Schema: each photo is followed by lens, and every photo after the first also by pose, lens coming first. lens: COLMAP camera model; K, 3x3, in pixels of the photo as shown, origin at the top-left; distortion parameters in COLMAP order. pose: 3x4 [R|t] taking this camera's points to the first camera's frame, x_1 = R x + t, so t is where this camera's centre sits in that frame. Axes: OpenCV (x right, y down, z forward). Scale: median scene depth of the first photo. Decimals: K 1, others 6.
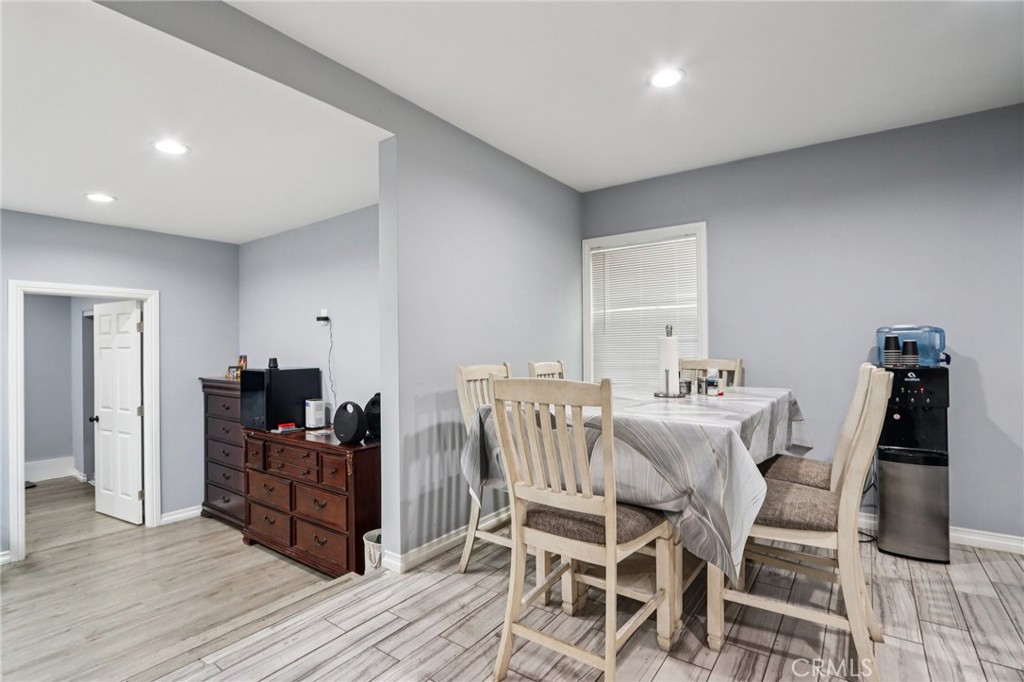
lens RADIAL K [[482.6, 0, 511.6], [0, 482.6, 344.8], [0, 0, 1]] dist [-0.016683, 0.002897]
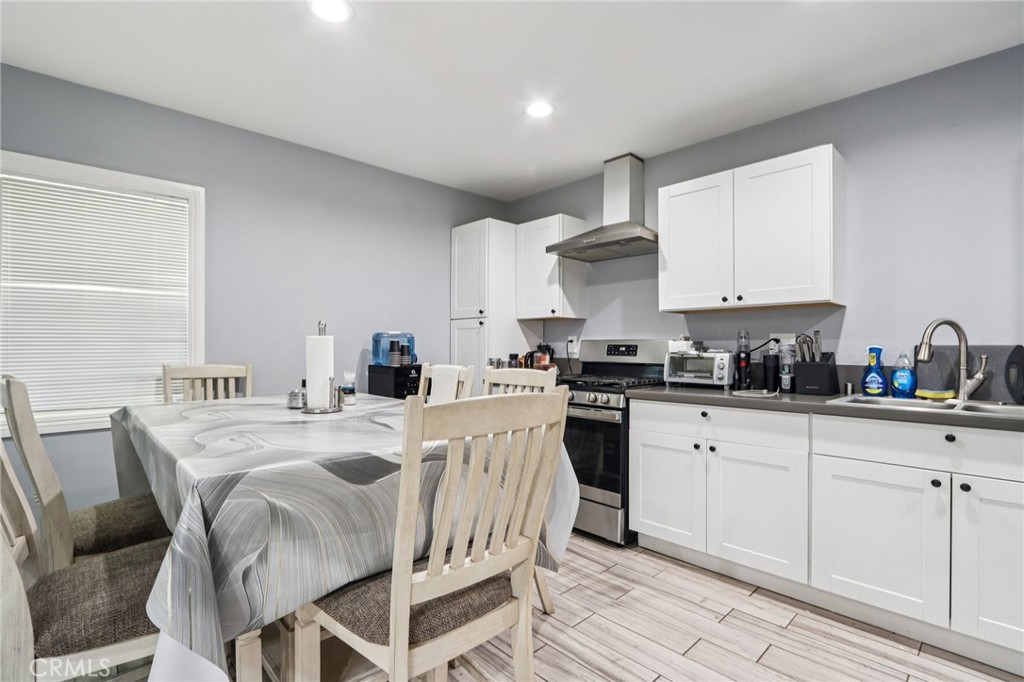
lens RADIAL K [[482.6, 0, 508.6], [0, 482.6, 344.0], [0, 0, 1]] dist [-0.016683, 0.002897]
pose [[0.208627, 0.011479, 0.977928, -0.344990], [-0.004173, 0.999932, -0.010846, 0.003404], [-0.977986, -0.001818, 0.208660, 0.490352]]
